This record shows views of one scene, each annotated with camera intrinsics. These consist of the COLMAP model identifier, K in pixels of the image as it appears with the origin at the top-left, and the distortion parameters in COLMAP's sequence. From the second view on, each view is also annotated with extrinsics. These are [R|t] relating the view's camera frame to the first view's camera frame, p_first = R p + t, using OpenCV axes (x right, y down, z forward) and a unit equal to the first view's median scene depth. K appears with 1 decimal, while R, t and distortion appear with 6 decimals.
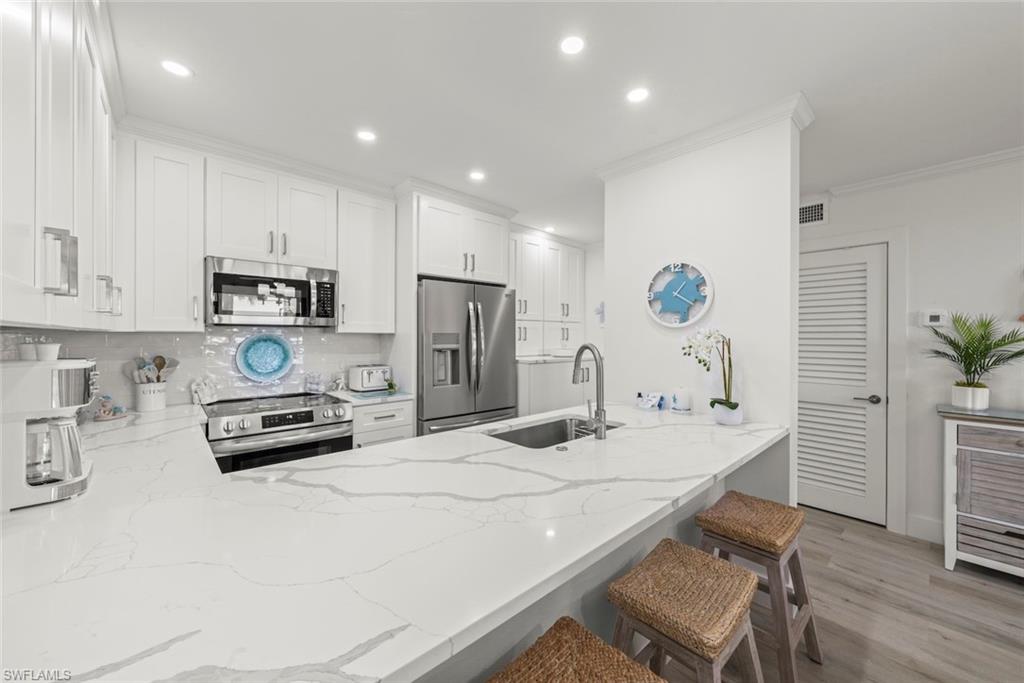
lens RADIAL K [[383.8, 0, 510.1], [0, 383.8, 336.8], [0, 0, 1]] dist [-0.000415, 0.000014]
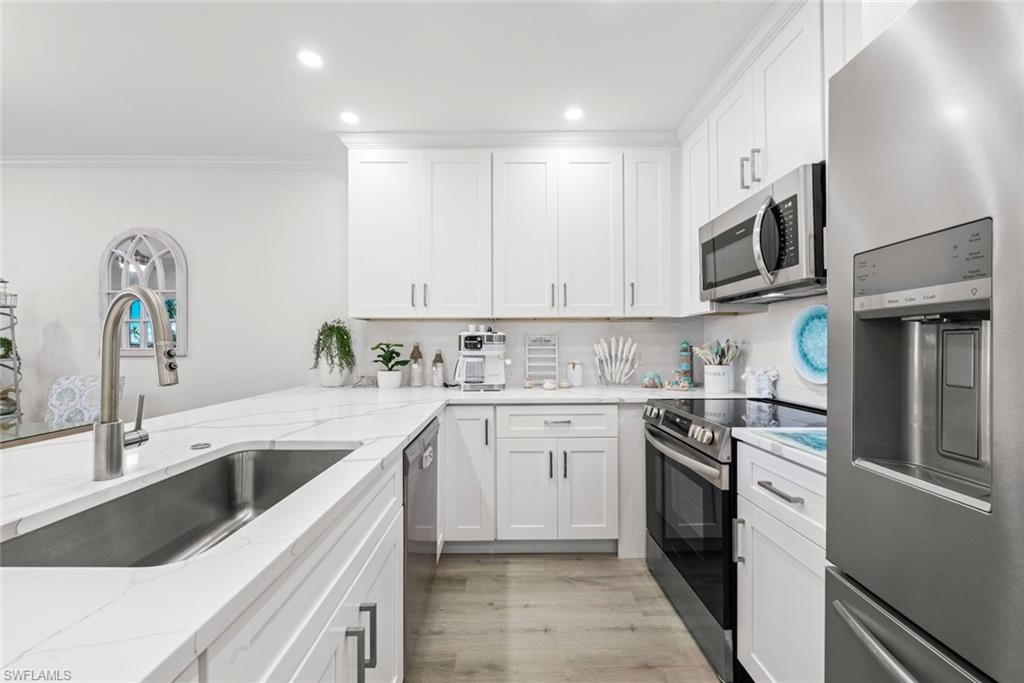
lens RADIAL K [[392.7, 0, 510.0], [0, 392.7, 341.9], [0, 0, 1]] dist [-0.000412, -0.000135]
pose [[-0.666017, -0.007397, -0.745900, 0.182155], [-0.000229, 0.999953, -0.009712, 0.061978], [0.745937, -0.006297, -0.665987, 1.167705]]
